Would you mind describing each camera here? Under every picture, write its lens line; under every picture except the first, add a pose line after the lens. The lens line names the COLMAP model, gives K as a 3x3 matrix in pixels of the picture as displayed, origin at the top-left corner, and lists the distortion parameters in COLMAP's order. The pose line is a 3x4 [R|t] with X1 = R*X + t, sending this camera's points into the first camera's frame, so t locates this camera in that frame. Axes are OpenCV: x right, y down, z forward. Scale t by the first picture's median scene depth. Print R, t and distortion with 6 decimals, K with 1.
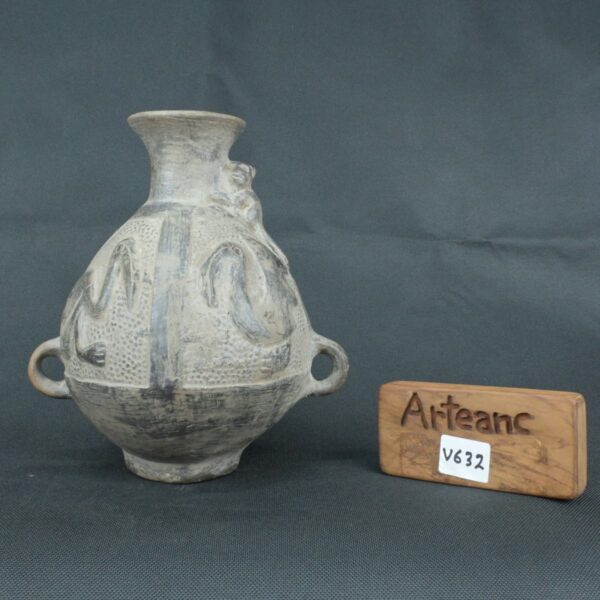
lens RADIAL K [[719.4, 0, 300.0], [0, 719.4, 300.0], [0, 0, 1]] dist [0.009548, 0.001762]
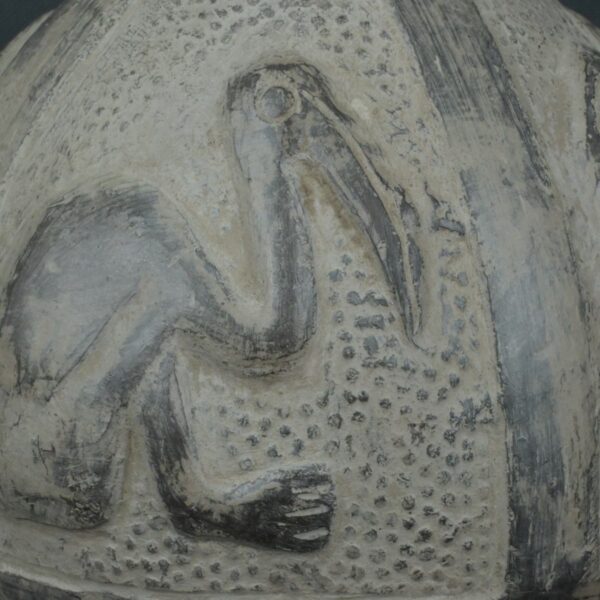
lens RADIAL K [[1948.7, 0, 300.0], [0, 1948.7, 300.0], [0, 0, 1]] dist [0.103788, -1.820425]
pose [[0.872905, -0.133975, 0.469136, -0.617796], [0.042284, 0.978714, 0.200824, -0.151865], [-0.486055, -0.155463, 0.859989, 0.377597]]
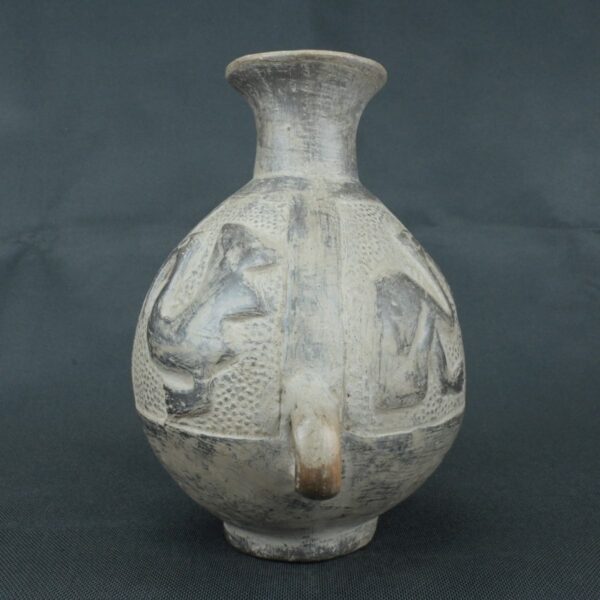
lens RADIAL K [[692.2, 0, 300.0], [0, 692.2, 300.0], [0, 0, 1]] dist [0.001777, -0.013290]
pose [[-0.048951, -0.068033, 0.996481, -1.024719], [0.058431, 0.995774, 0.070855, -0.072981], [-0.997091, 0.061694, -0.044769, 1.208247]]
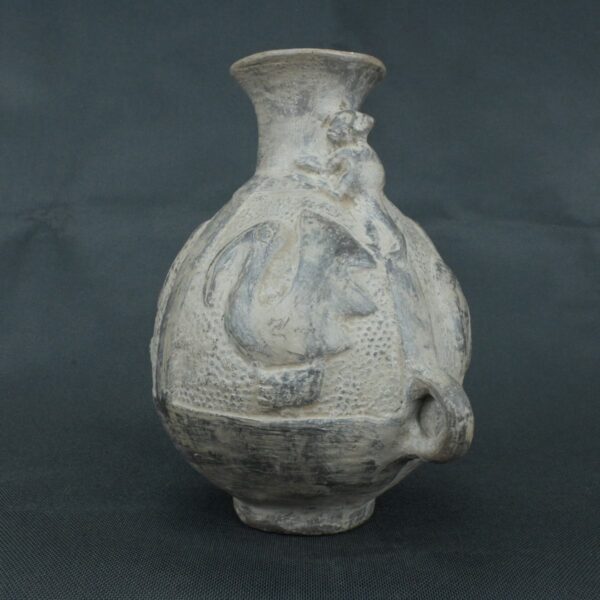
lens RADIAL K [[692.2, 0, 300.0], [0, 692.2, 300.0], [0, 0, 1]] dist [0.001777, -0.013290]
pose [[0.571860, 0.052211, -0.818688, 0.533112], [-0.054642, 0.998181, 0.025490, -0.020860], [0.818530, 0.030158, 0.573672, 0.655193]]
